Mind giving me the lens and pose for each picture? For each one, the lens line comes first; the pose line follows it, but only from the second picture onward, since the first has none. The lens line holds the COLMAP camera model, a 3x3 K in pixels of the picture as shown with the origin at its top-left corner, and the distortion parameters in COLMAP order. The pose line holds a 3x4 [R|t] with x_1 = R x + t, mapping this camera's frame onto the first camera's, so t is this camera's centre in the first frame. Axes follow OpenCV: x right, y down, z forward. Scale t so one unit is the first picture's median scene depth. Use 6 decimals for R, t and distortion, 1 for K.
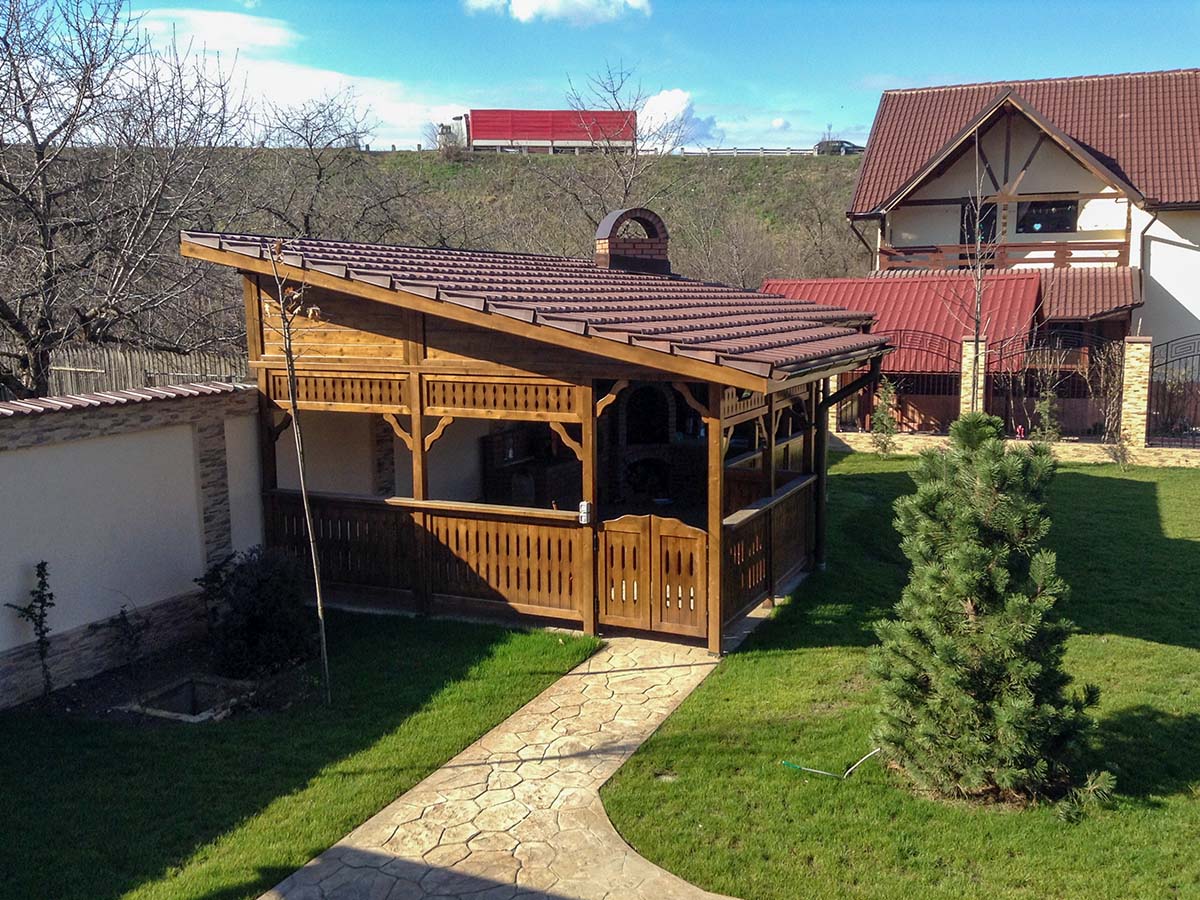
lens RADIAL K [[1106.6, 0, 600.0], [0, 1106.6, 450.0], [0, 0, 1]] dist [0.197401, -0.459344]
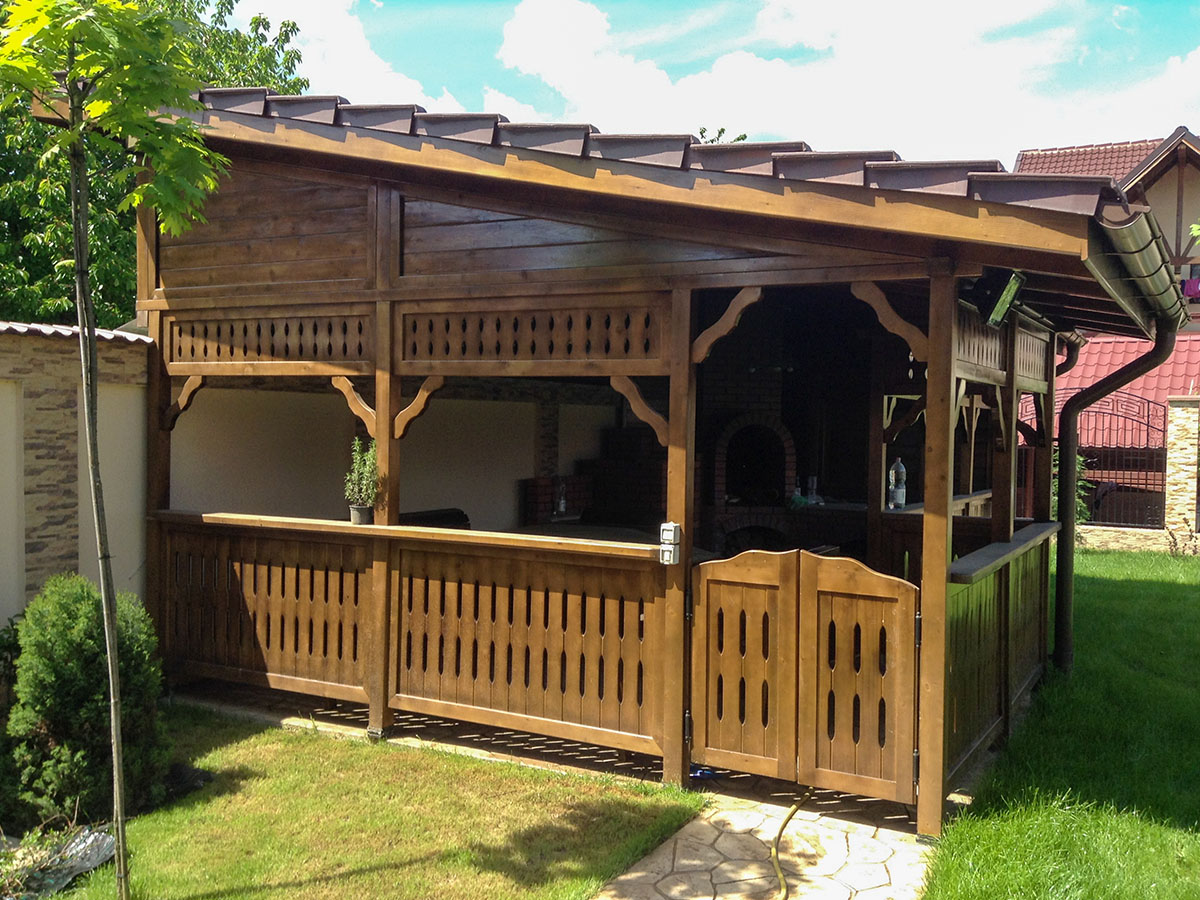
lens RADIAL K [[1106.6, 0, 600.0], [0, 1106.6, 450.0], [0, 0, 1]] dist [0.197401, -0.459344]
pose [[0.996131, 0.027045, -0.083616, -0.003853], [-0.036347, 0.993065, -0.111808, 0.068946], [0.080012, 0.114415, 0.990206, 0.448001]]
